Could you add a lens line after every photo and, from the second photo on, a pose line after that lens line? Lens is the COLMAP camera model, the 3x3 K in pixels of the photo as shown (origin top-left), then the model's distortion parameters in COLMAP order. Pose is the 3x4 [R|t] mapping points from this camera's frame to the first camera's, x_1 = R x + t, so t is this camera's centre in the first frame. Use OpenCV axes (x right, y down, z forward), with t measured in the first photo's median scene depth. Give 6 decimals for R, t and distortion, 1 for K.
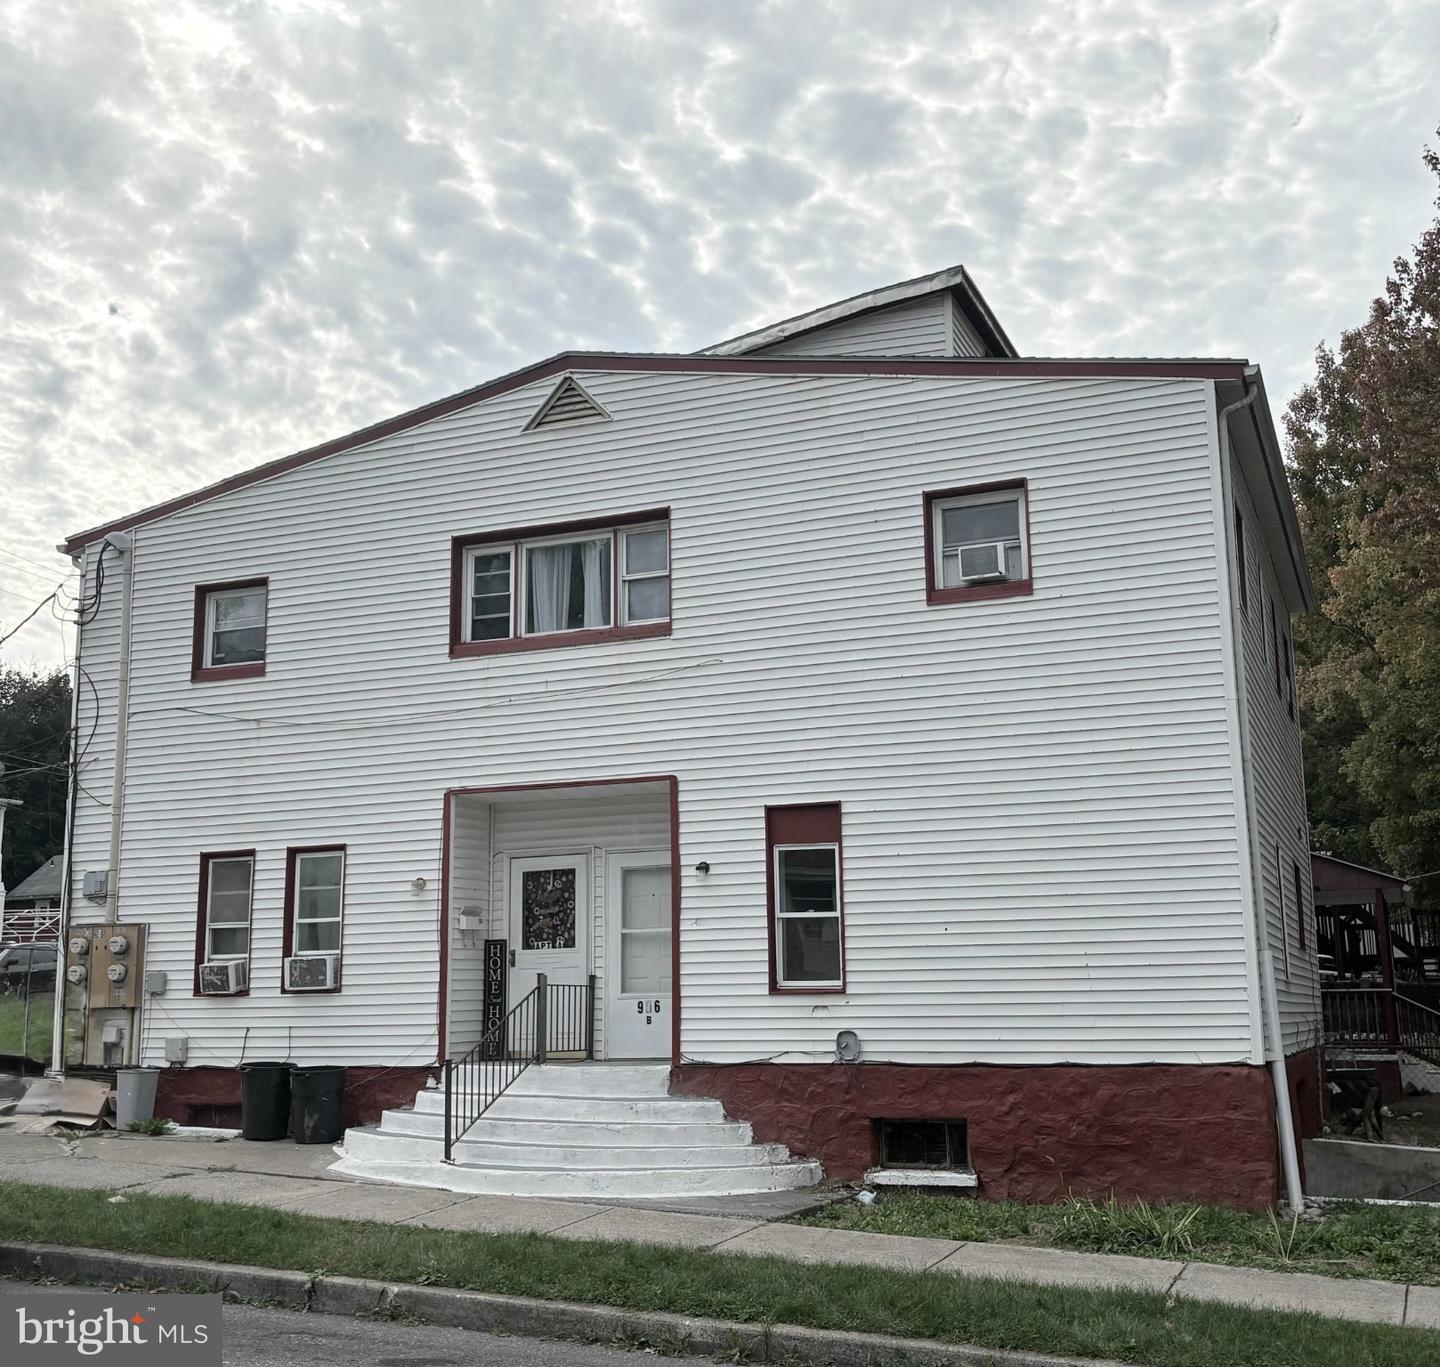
lens RADIAL K [[1672.6, 0, 720.1], [0, 1672.6, 683.0], [0, 0, 1]] dist [0.033347, 0.000000]
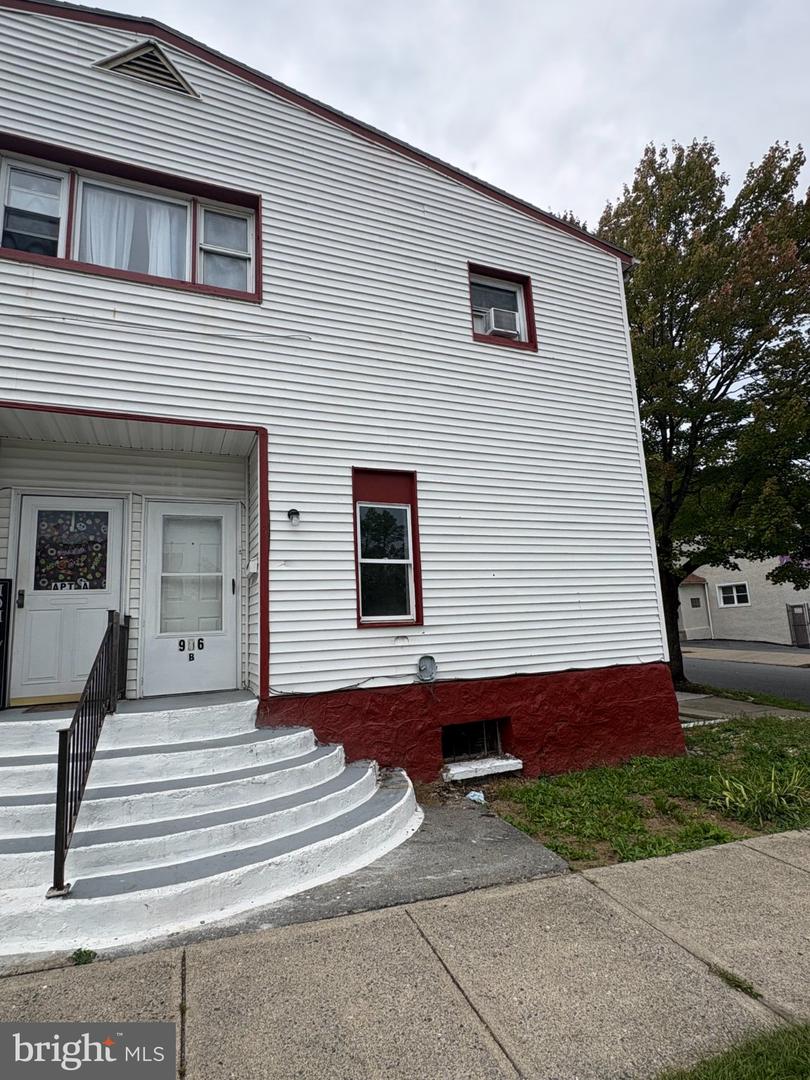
lens RADIAL K [[543.7, 0, 404.0], [0, 543.7, 541.8], [0, 0, 1]] dist [0.000569, -0.002941]
pose [[0.708043, 0.091678, 0.700193, -0.212035], [-0.099711, 0.994582, -0.029395, 0.135579], [-0.699094, -0.049004, 0.713348, 0.717764]]
